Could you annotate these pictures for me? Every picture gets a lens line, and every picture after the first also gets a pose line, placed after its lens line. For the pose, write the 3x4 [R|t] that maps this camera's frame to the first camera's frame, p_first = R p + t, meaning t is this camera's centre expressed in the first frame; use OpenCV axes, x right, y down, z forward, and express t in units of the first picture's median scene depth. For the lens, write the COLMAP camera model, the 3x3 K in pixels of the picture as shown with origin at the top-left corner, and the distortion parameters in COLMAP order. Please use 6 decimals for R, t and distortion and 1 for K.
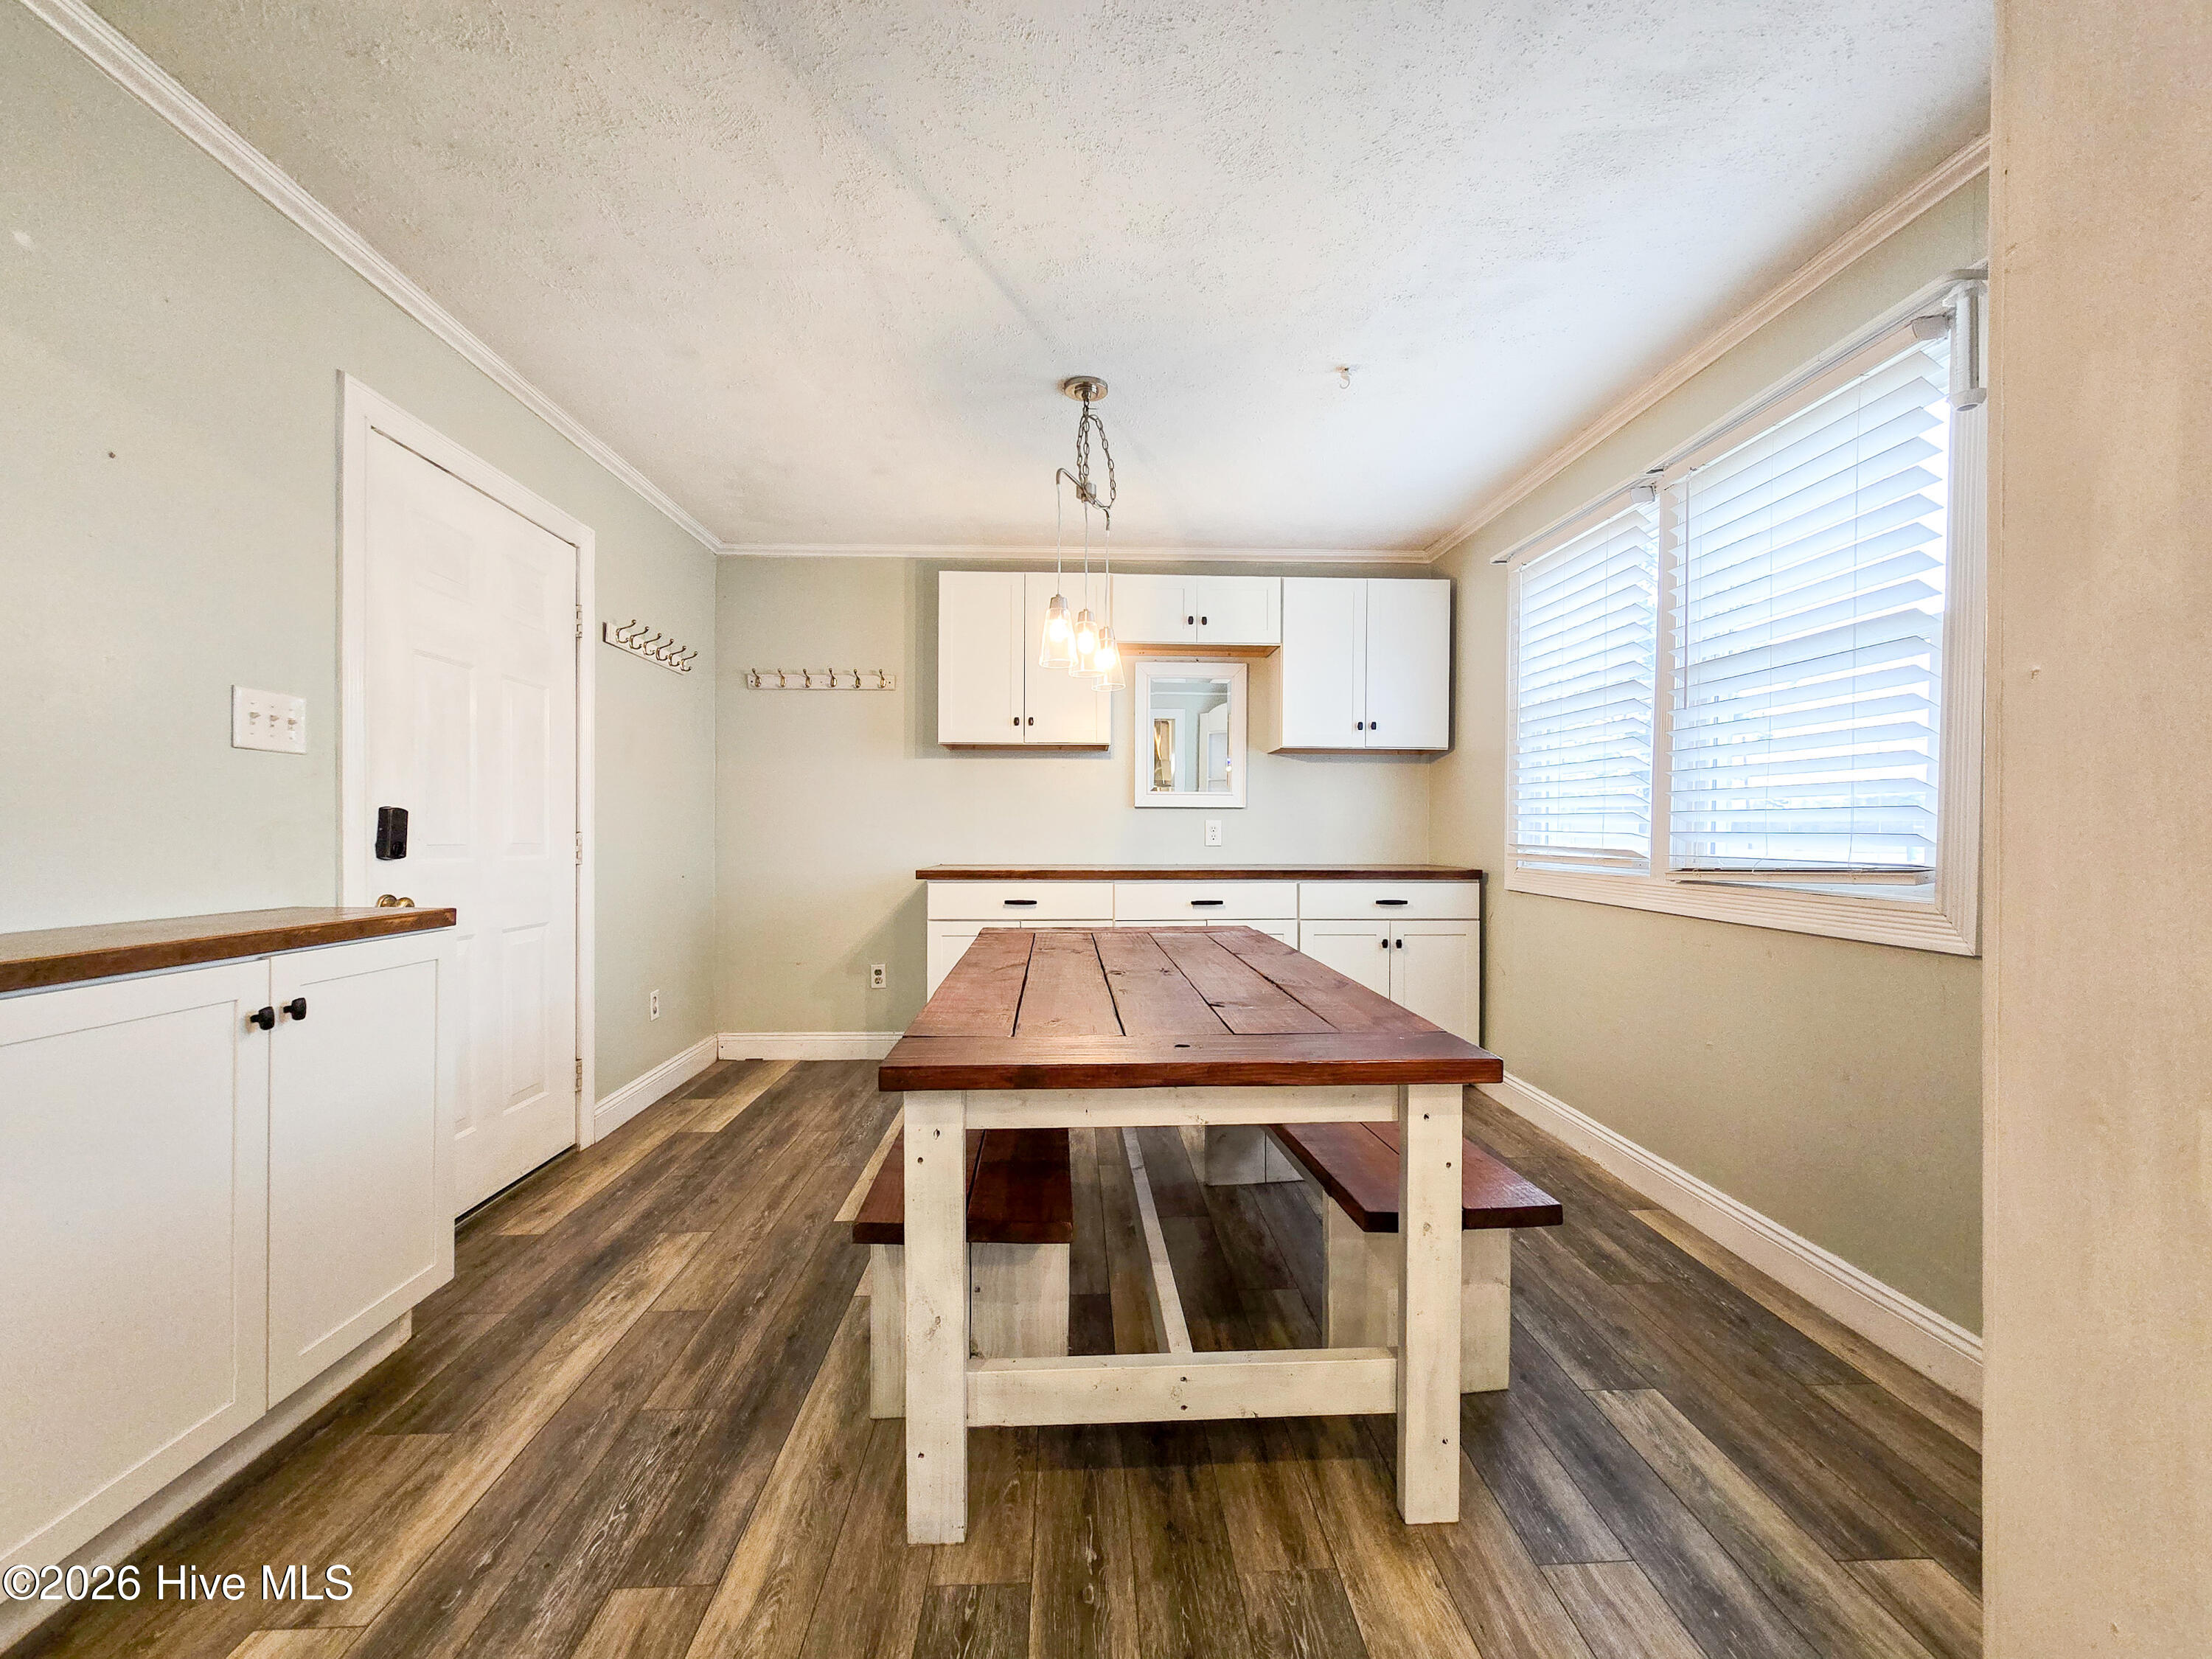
lens RADIAL K [[921.1, 0, 1105.0], [0, 921.1, 834.6], [0, 0, 1]] dist [-0.000441, -0.001315]
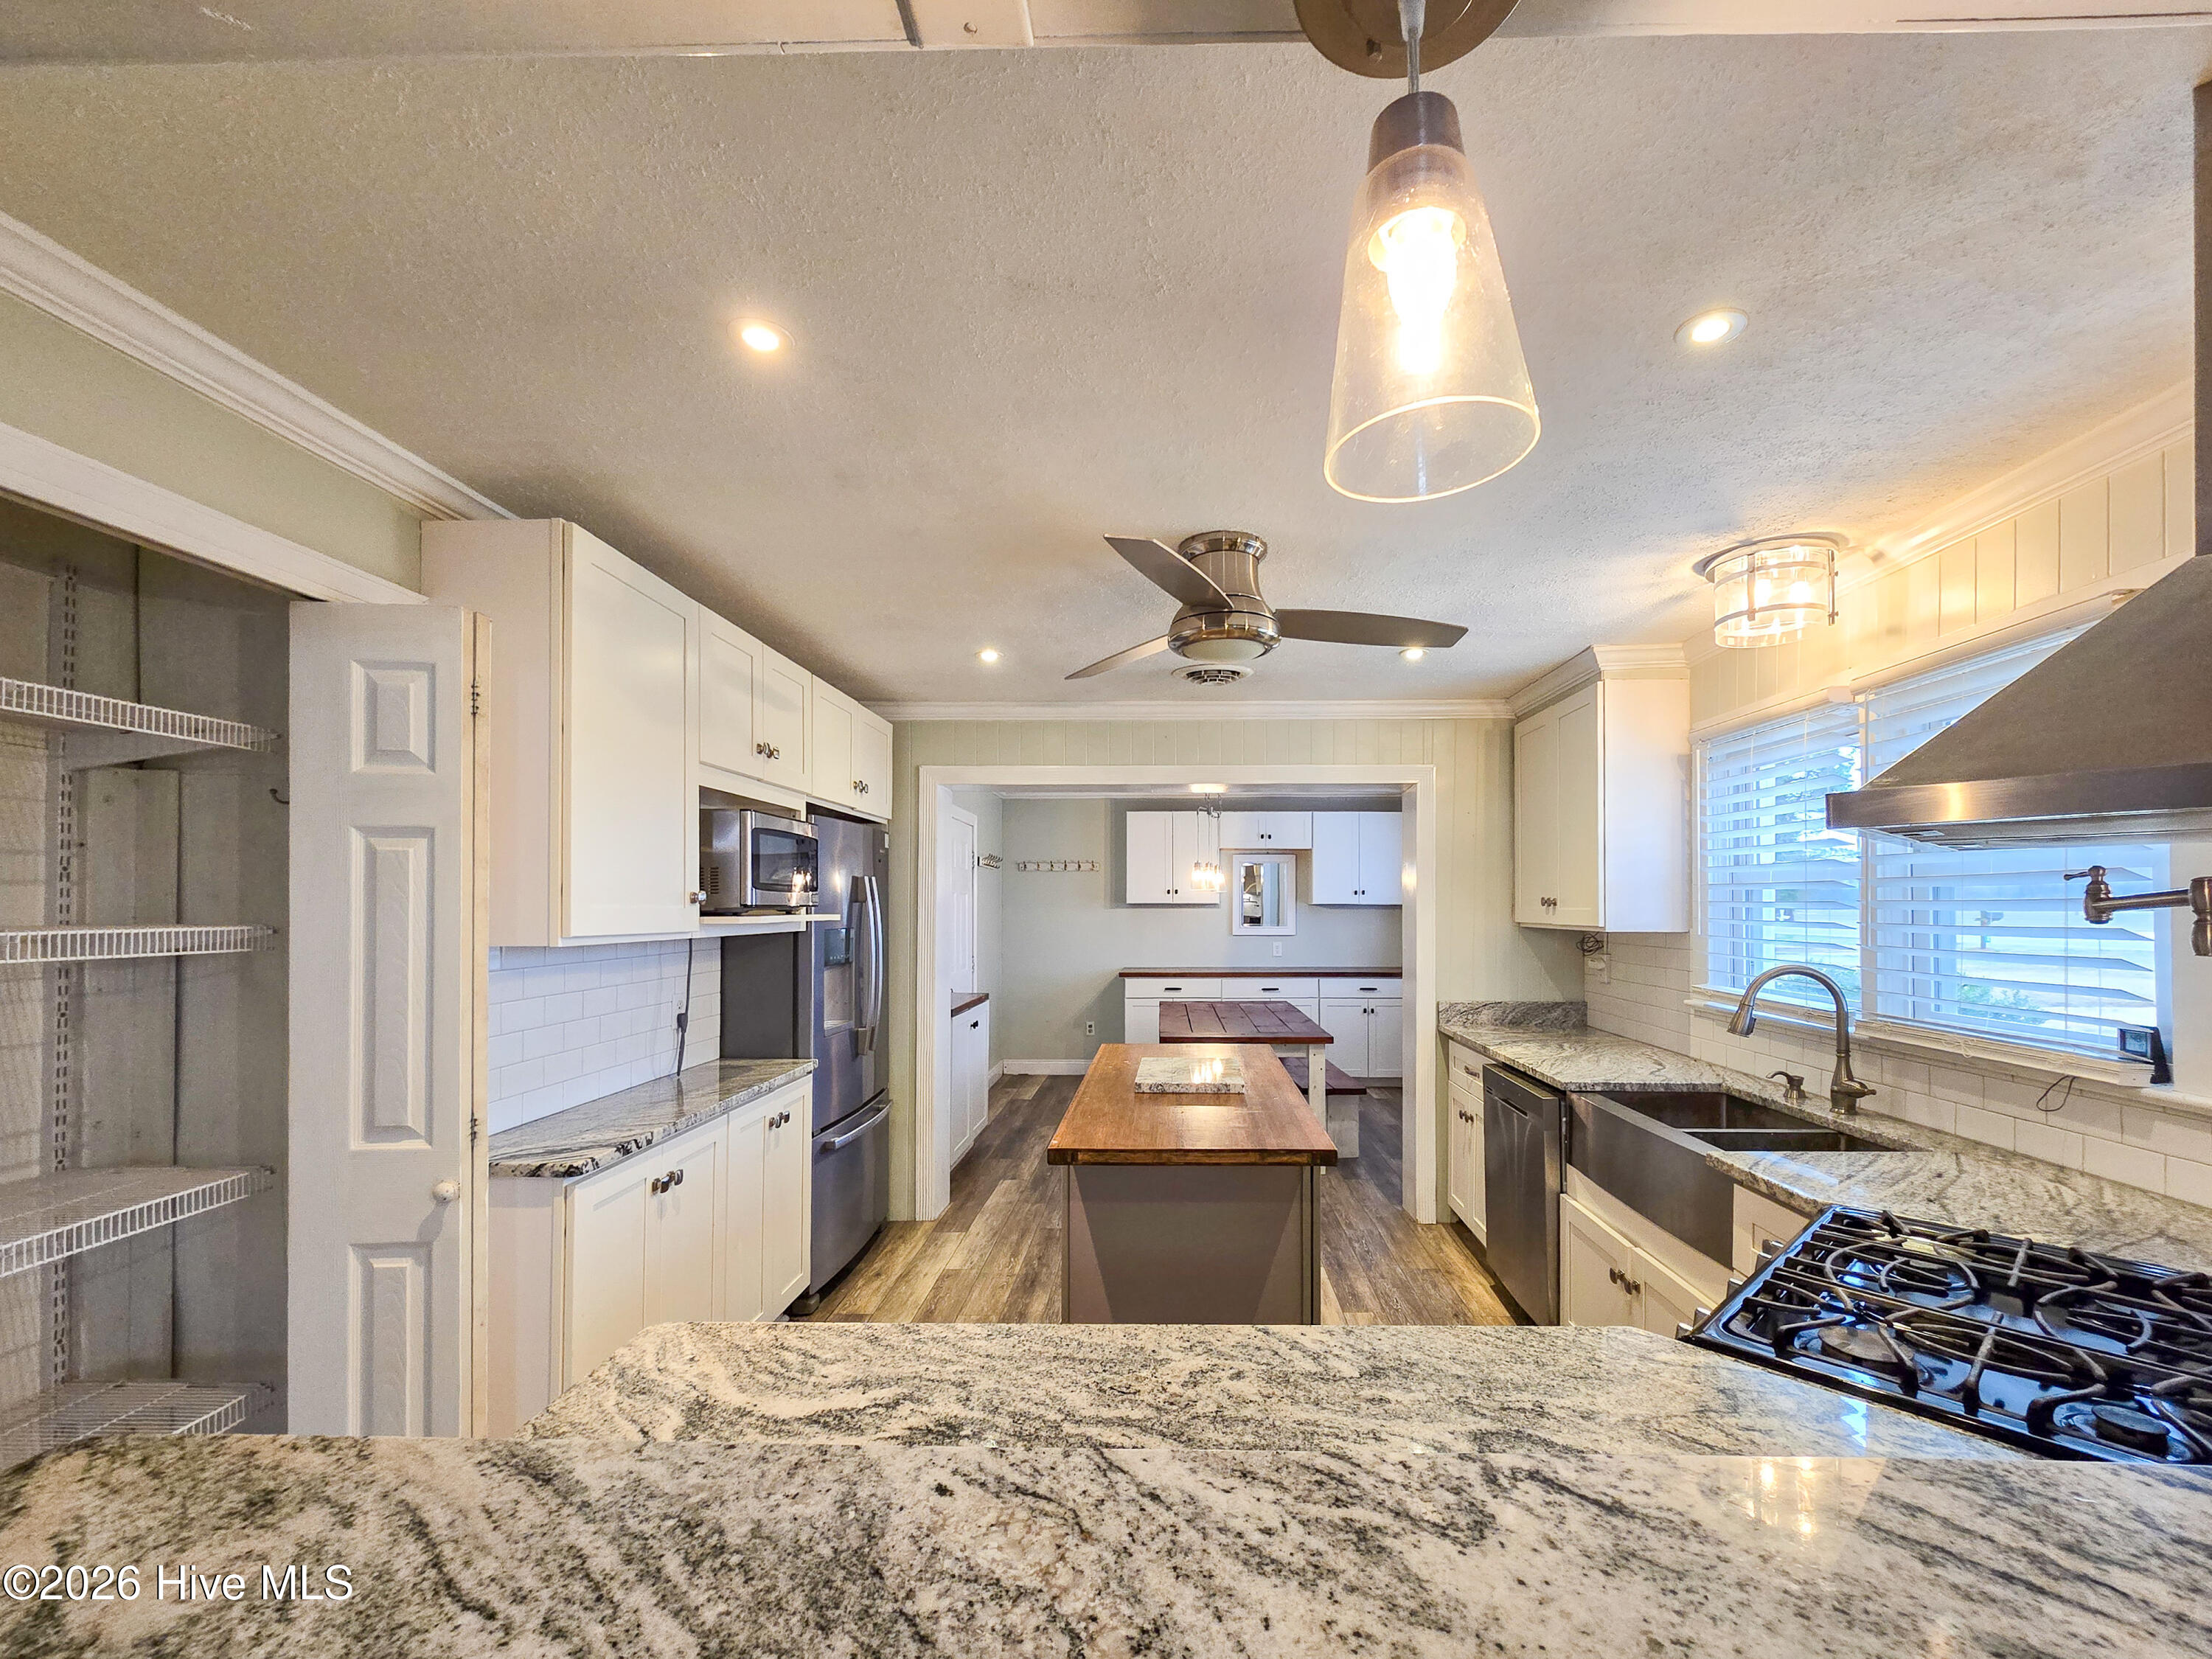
lens RADIAL K [[1122.5, 0, 1100.0], [0, 1122.5, 875.9], [0, 0, 1]] dist [-0.000964, 0.000020]
pose [[0.995453, -0.007744, -0.094940, -0.018470], [0.005994, 0.999807, -0.018699, -0.120705], [0.095066, 0.018045, 0.995307, -1.369863]]
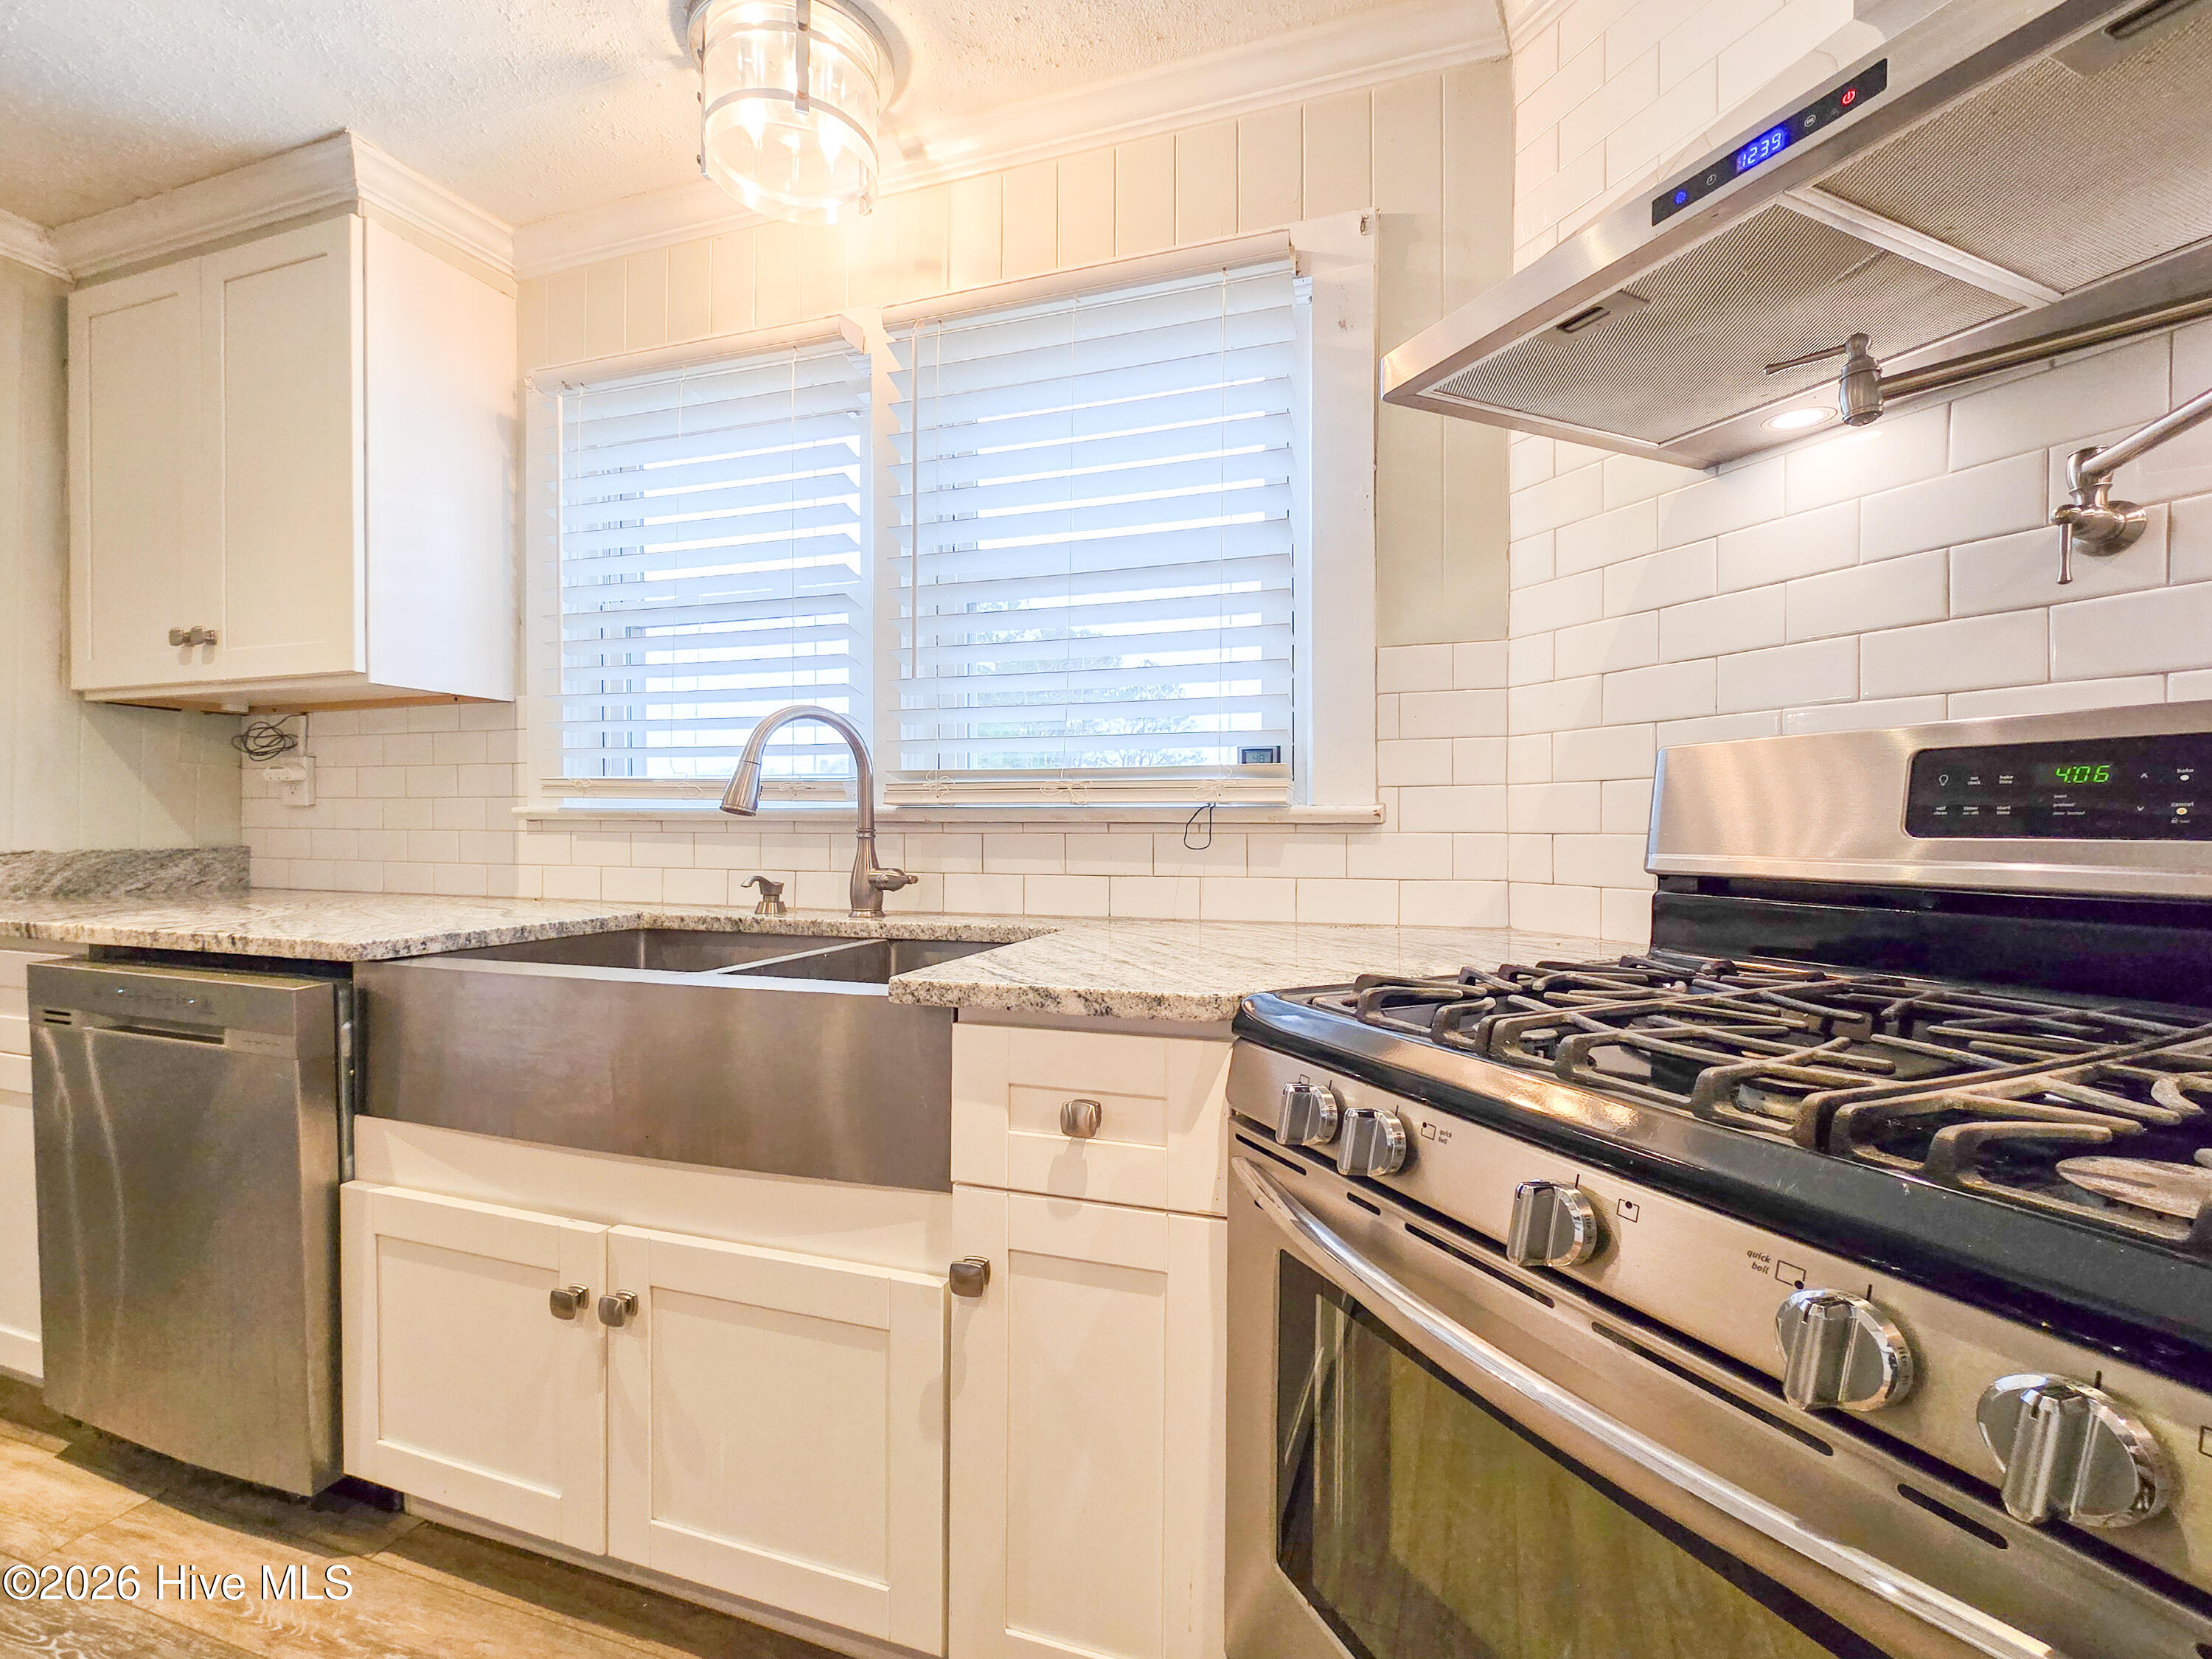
lens RADIAL K [[921.1, 0, 1191.8], [0, 921.1, 836.1], [0, 0, 1]] dist [-0.000441, -0.001315]
pose [[0.329865, -0.017287, 0.943870, 0.056980], [0.006825, 0.999850, 0.015927, 0.009710], [-0.944004, 0.001188, 0.329933, -0.730871]]
